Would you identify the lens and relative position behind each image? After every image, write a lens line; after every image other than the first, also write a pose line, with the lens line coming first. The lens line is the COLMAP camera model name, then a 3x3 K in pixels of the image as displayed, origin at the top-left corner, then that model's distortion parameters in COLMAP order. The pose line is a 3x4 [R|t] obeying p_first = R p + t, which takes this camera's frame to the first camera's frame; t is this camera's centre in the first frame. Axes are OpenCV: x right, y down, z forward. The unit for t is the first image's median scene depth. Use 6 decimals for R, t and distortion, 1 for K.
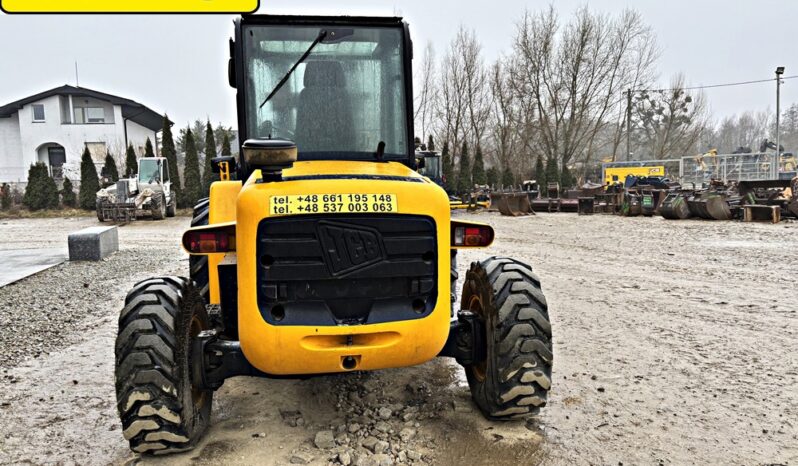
lens RADIAL K [[602.6, 0, 396.6], [0, 602.6, 234.7], [0, 0, 1]] dist [0.051060, -0.060481]
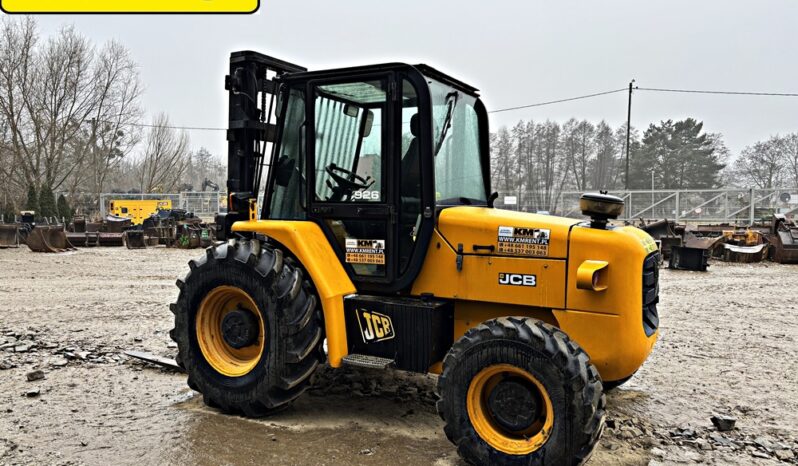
lens RADIAL K [[602.6, 0, 395.6], [0, 602.6, 234.1], [0, 0, 1]] dist [0.051060, -0.060481]
pose [[0.608686, -0.010912, 0.793336, -0.838323], [0.052078, 0.998299, -0.026226, -0.037020], [-0.791701, 0.057279, 0.608218, 0.325170]]
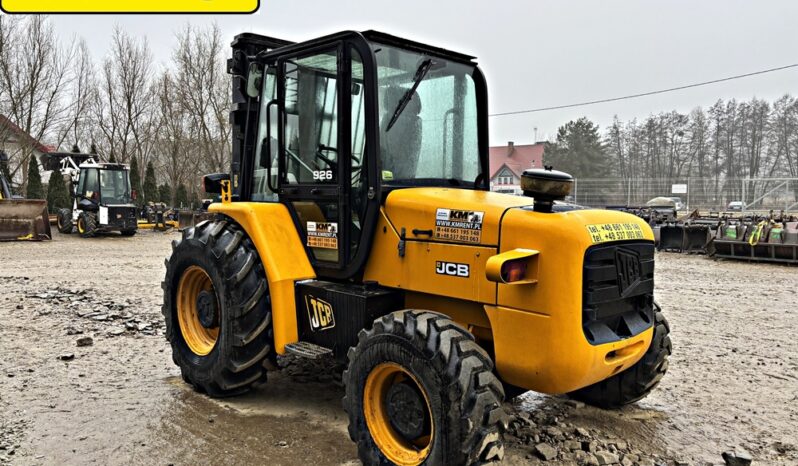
lens RADIAL K [[602.6, 0, 395.6], [0, 602.6, 237.8], [0, 0, 1]] dist [0.051060, -0.060481]
pose [[0.811566, -0.012738, 0.584122, -0.589655], [0.027549, 0.999485, -0.016480, -0.018004], [-0.583611, 0.029467, 0.811499, 0.170947]]
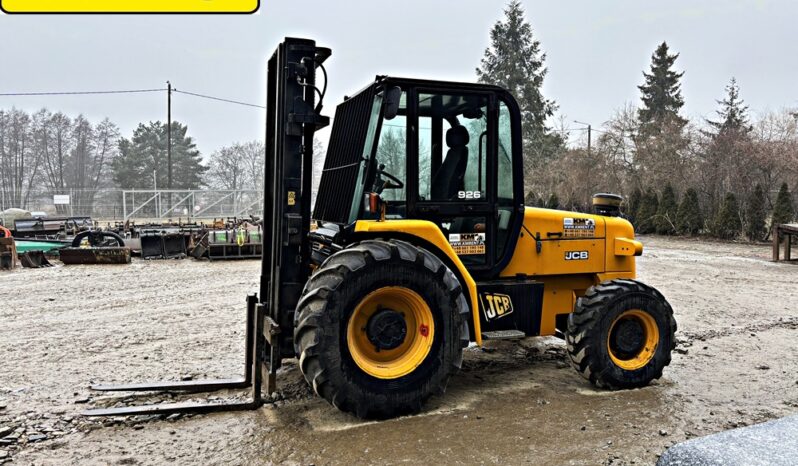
lens RADIAL K [[602.6, 0, 391.1], [0, 602.6, 233.2], [0, 0, 1]] dist [0.051060, -0.060481]
pose [[-0.178161, -0.023102, 0.983730, -1.117248], [0.100434, 0.994076, 0.041534, -0.105036], [-0.978862, 0.106199, -0.174785, 1.140967]]
